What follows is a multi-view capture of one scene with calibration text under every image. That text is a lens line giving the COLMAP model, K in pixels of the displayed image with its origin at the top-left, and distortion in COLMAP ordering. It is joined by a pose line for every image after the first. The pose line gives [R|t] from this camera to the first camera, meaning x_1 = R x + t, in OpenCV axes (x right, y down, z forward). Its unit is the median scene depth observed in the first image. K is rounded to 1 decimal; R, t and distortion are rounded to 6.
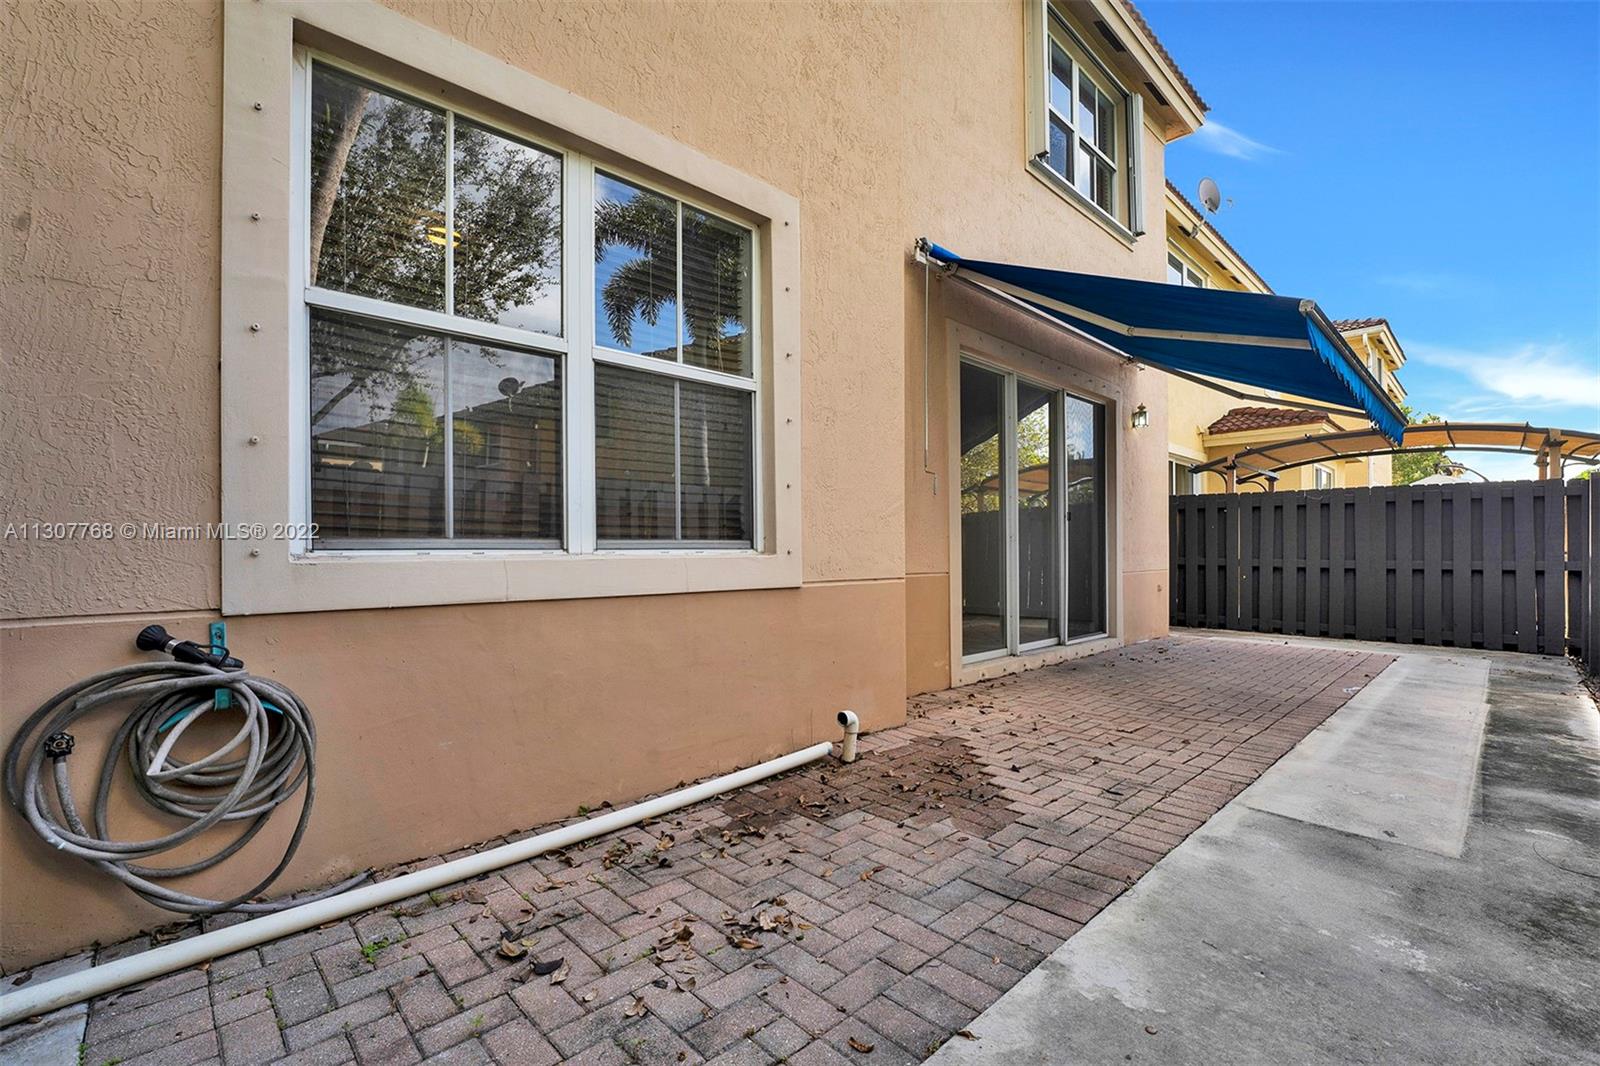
lens RADIAL K [[705.5, 0, 800.7], [0, 705.5, 542.0], [0, 0, 1]] dist [0.018399, 0.001029]
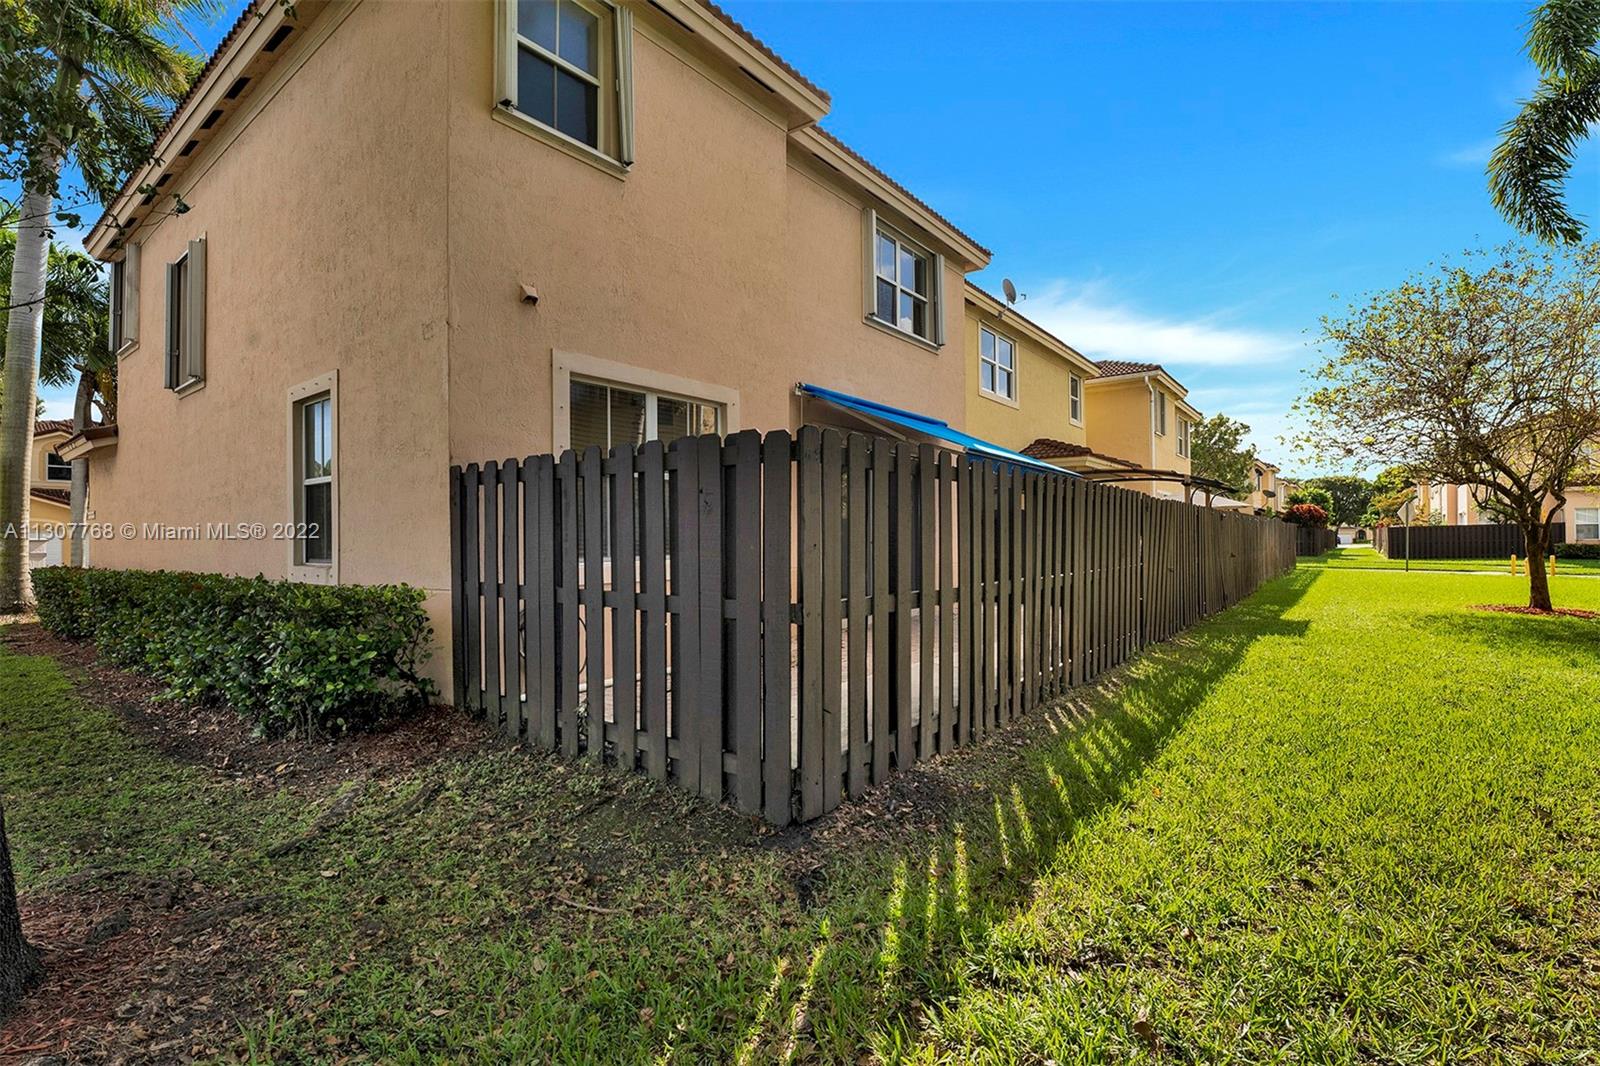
lens RADIAL K [[705.5, 0, 797.2], [0, 705.5, 538.4], [0, 0, 1]] dist [0.018399, 0.001029]
pose [[0.987826, 0.003226, 0.155530, -0.074626], [-0.004969, 0.999929, 0.010820, -0.034468], [-0.155484, -0.011461, 0.987772, -0.521596]]
